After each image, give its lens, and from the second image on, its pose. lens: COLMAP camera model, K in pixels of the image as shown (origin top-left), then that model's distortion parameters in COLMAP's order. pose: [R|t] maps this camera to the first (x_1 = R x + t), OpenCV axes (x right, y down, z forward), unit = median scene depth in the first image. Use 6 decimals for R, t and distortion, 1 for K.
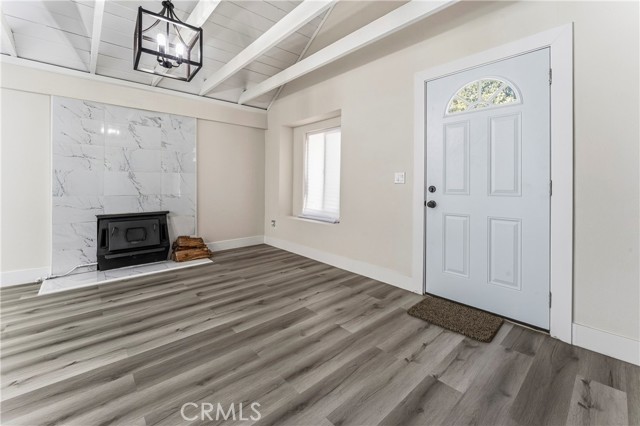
lens RADIAL K [[265.1, 0, 320.9], [0, 265.1, 186.6], [0, 0, 1]] dist [-0.002945, 0.000700]
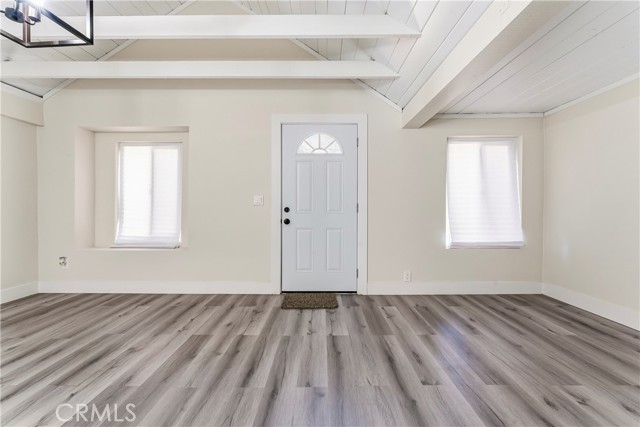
lens RADIAL K [[258.8, 0, 321.2], [0, 258.8, 211.4], [0, 0, 1]] dist [-0.005624, 0.000390]
pose [[0.676656, -0.015644, 0.736133, -0.356341], [0.007968, 0.999871, 0.013924, 0.002491], [-0.736256, -0.003556, 0.676694, 0.030692]]
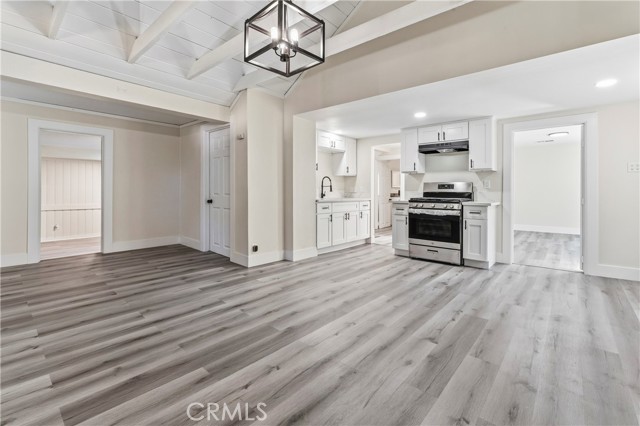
lens RADIAL K [[290.8, 0, 307.5], [0, 290.8, 188.6], [0, 0, 1]] dist [-0.012328, 0.000091]
pose [[-0.995931, -0.022428, -0.087283, -0.379536], [-0.022207, 0.999747, -0.003500, -0.000787], [0.087340, -0.001547, -0.996177, 1.318977]]
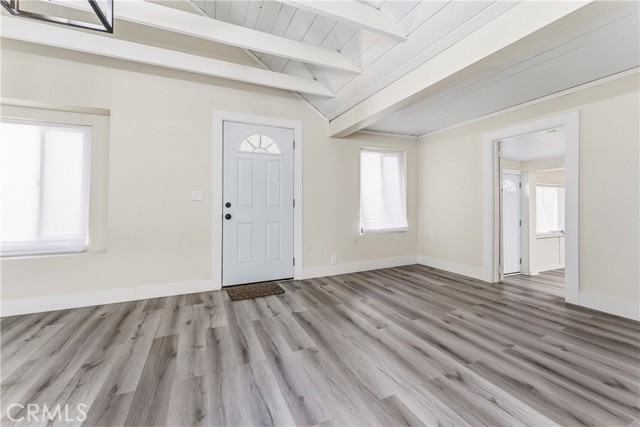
lens RADIAL K [[258.8, 0, 318.1], [0, 258.8, 203.6], [0, 0, 1]] dist [-0.005624, 0.000390]
pose [[0.313069, -0.006023, 0.949711, -0.596619], [0.011372, 0.999932, 0.002592, 0.004357], [-0.949662, 0.009989, 0.313116, 0.168324]]
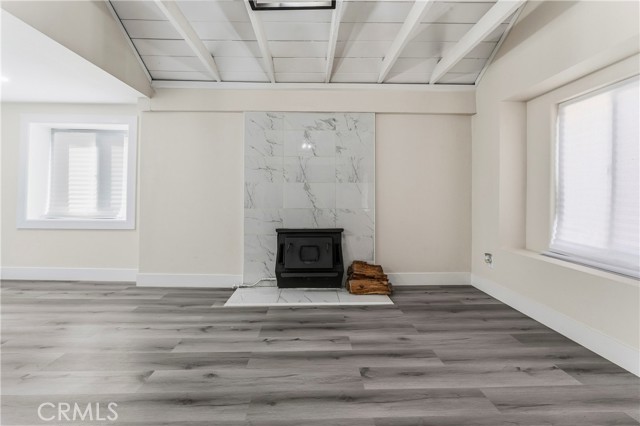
lens RADIAL K [[265.1, 0, 316.6], [0, 265.1, 193.6], [0, 0, 1]] dist [-0.002945, 0.000700]
pose [[0.756812, -0.011210, -0.653536, -0.124195], [-0.004564, 0.999738, -0.022432, 0.001846], [0.653617, 0.019960, 0.756563, 0.416741]]
